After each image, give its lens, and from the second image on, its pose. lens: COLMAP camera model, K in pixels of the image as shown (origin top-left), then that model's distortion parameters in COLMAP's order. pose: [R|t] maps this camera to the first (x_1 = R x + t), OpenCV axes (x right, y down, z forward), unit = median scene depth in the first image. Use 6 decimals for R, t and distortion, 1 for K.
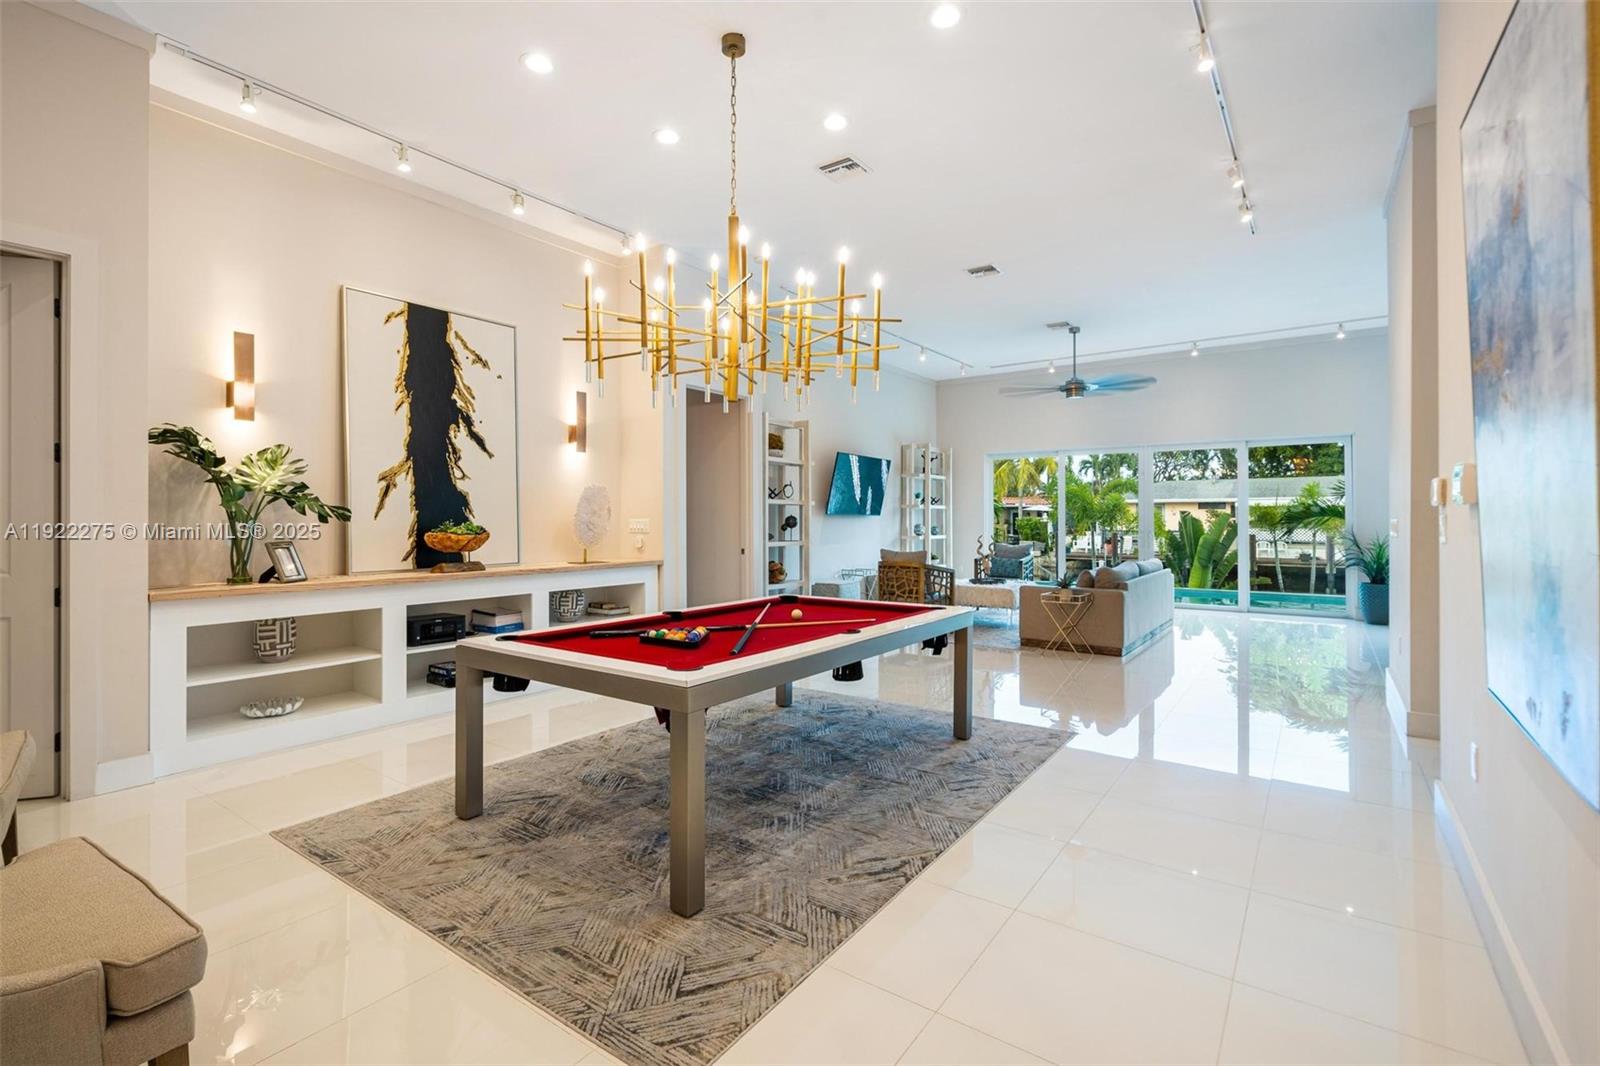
lens RADIAL K [[735.7, 0, 789.6], [0, 735.7, 510.9], [0, 0, 1]] dist [-0.021085, 0.000118]
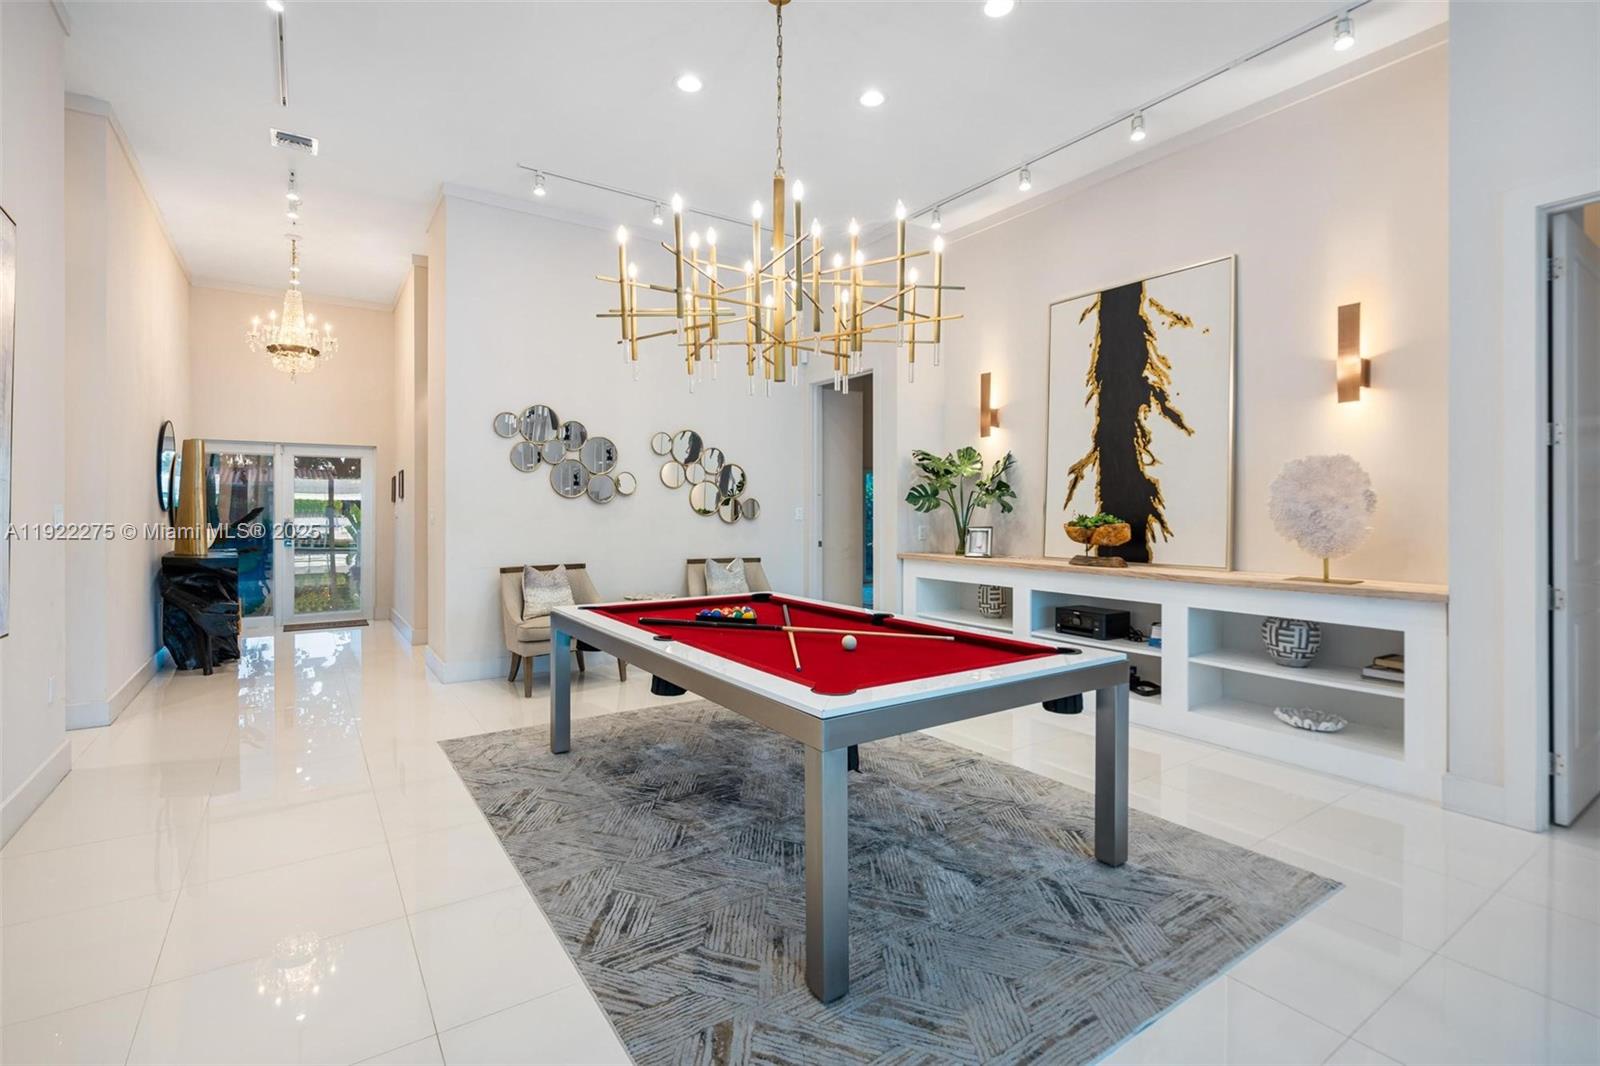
lens RADIAL K [[732.3, 0, 796.1], [0, 732.3, 514.2], [0, 0, 1]] dist [-0.014576, -0.000031]
pose [[-0.347692, 0.006654, -0.937585, 0.532805], [0.006204, 0.999969, 0.004797, 0.009342], [0.937588, -0.004149, -0.347722, 0.920379]]
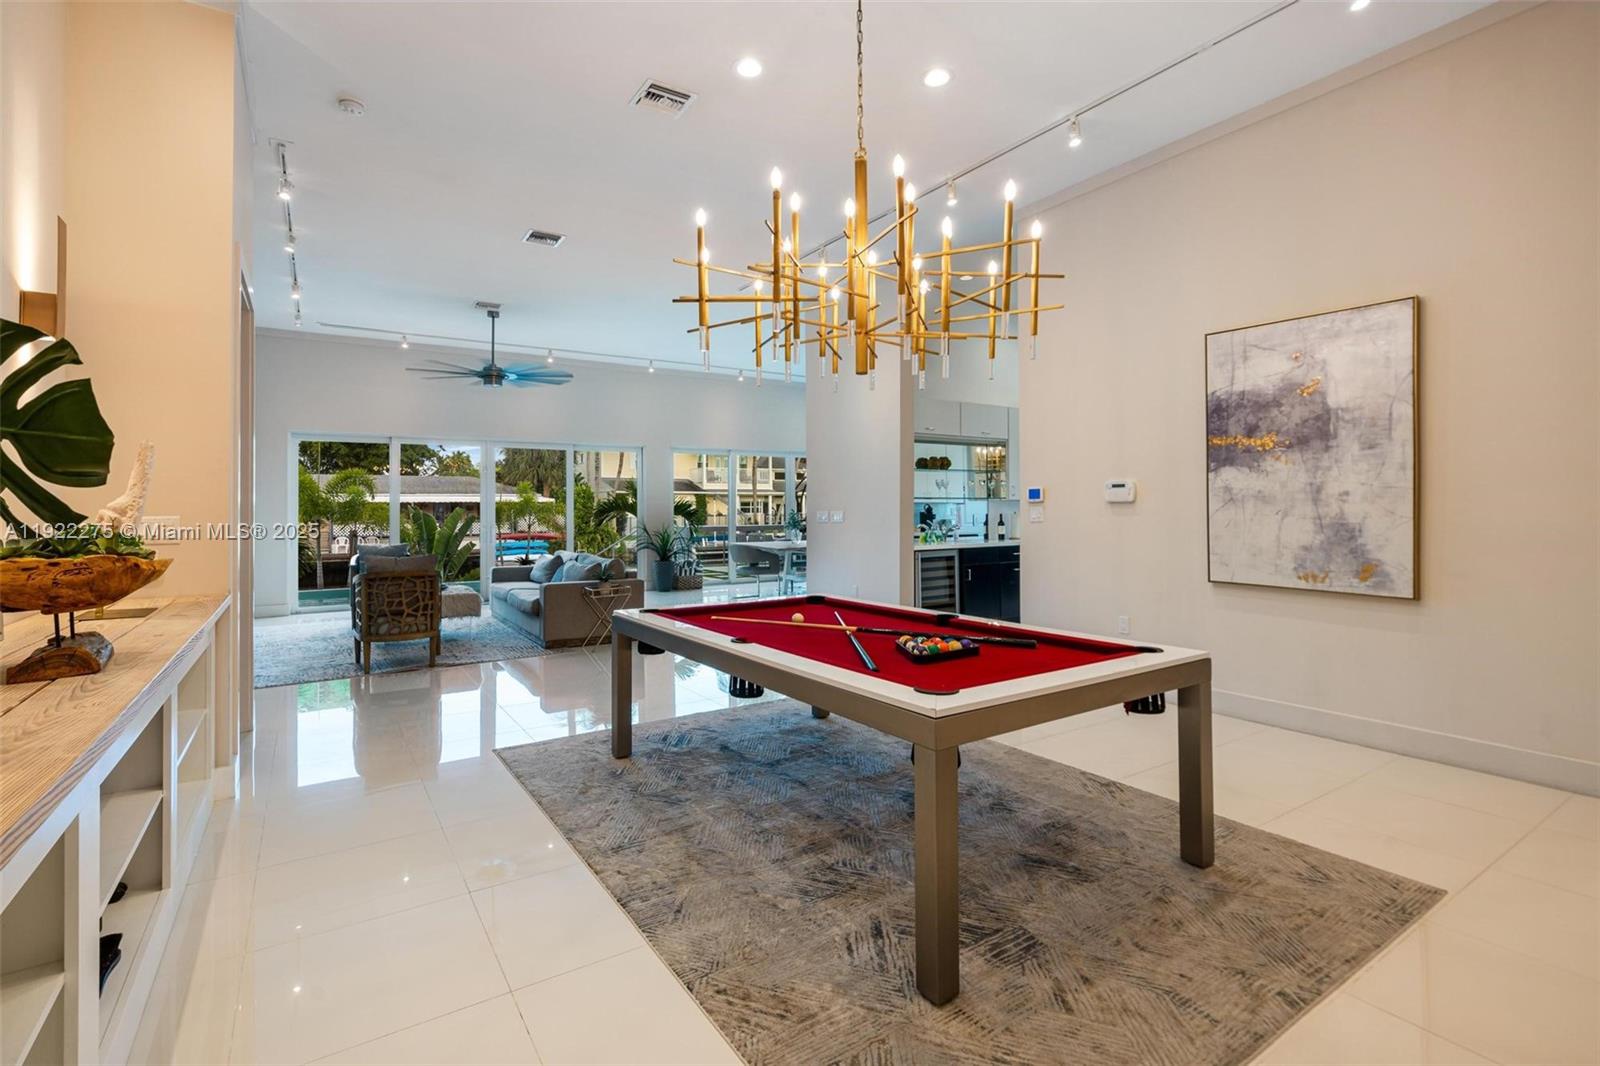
lens RADIAL K [[728.2, 0, 796.2], [0, 728.2, 507.3], [0, 0, 1]] dist [0.003459, 0.000327]
pose [[0.353655, 0.001736, 0.935374, -0.631103], [-0.004508, 0.999990, -0.000152, 0.002188], [-0.935365, -0.004163, 0.353659, 0.531391]]
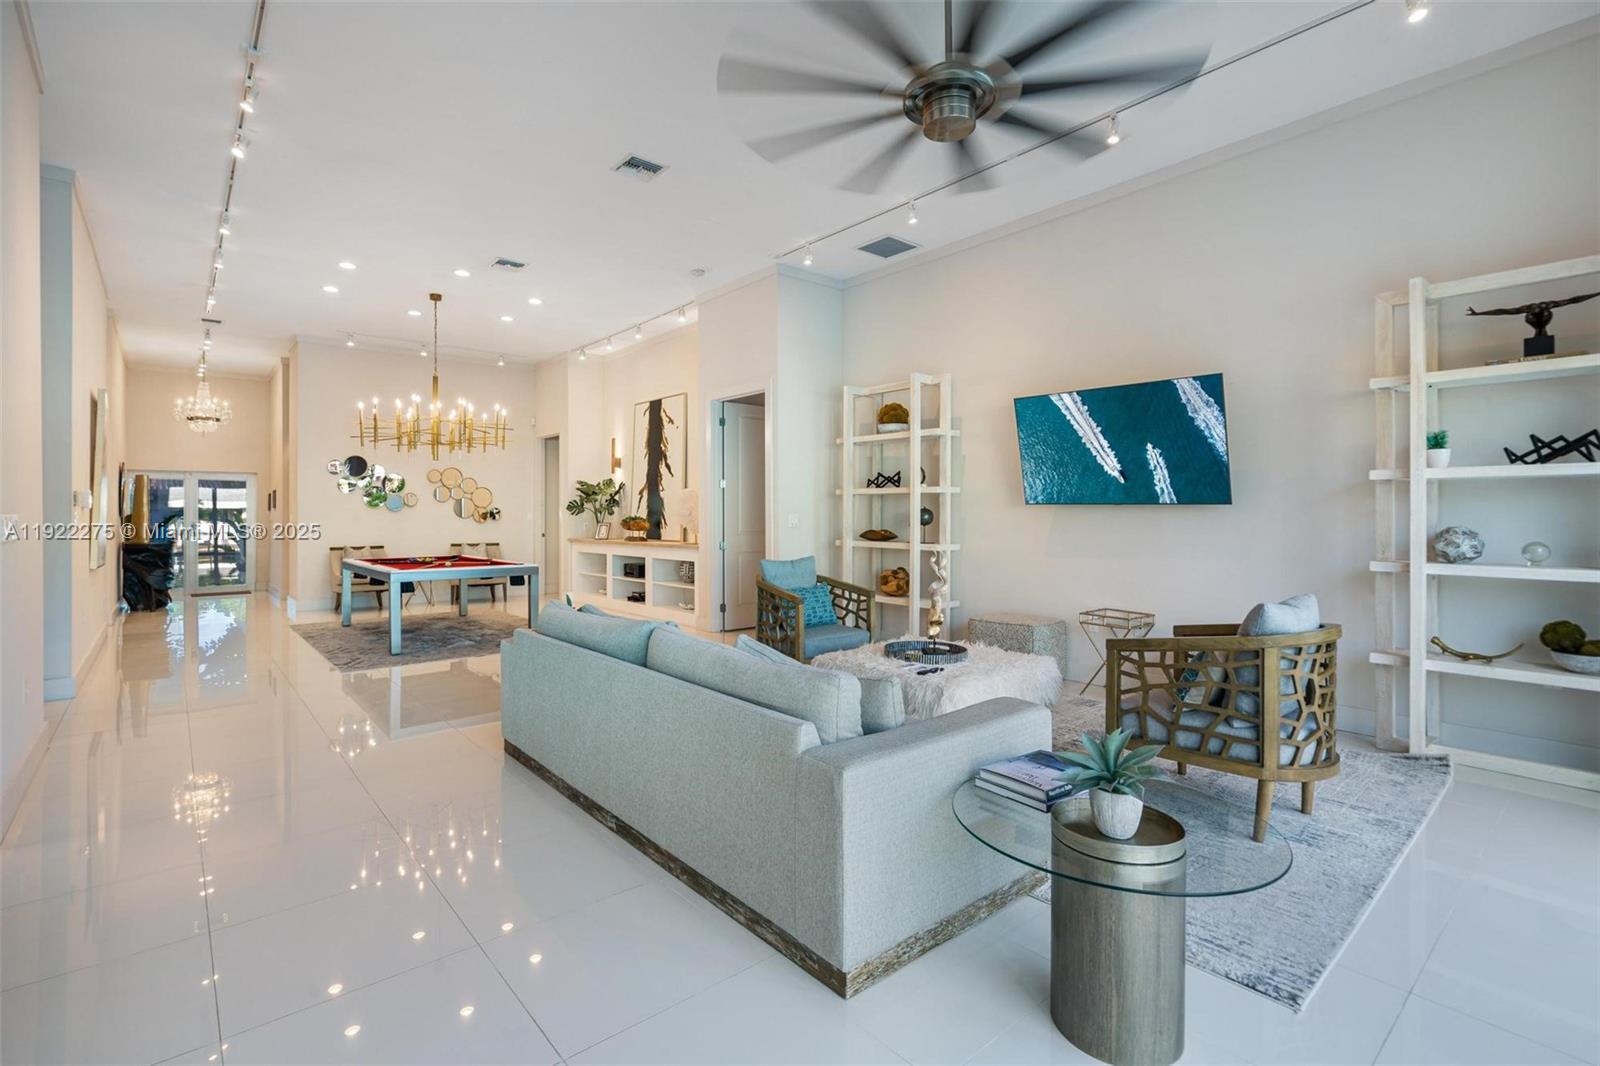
lens RADIAL K [[735.7, 0, 789.6], [0, 735.7, 510.9], [0, 0, 1]] dist [-0.021085, 0.000118]
pose [[-0.246316, -0.002069, -0.969187, 1.226558], [0.011712, 0.999918, -0.005111, 0.017745], [0.969119, -0.012610, -0.246272, 1.768472]]
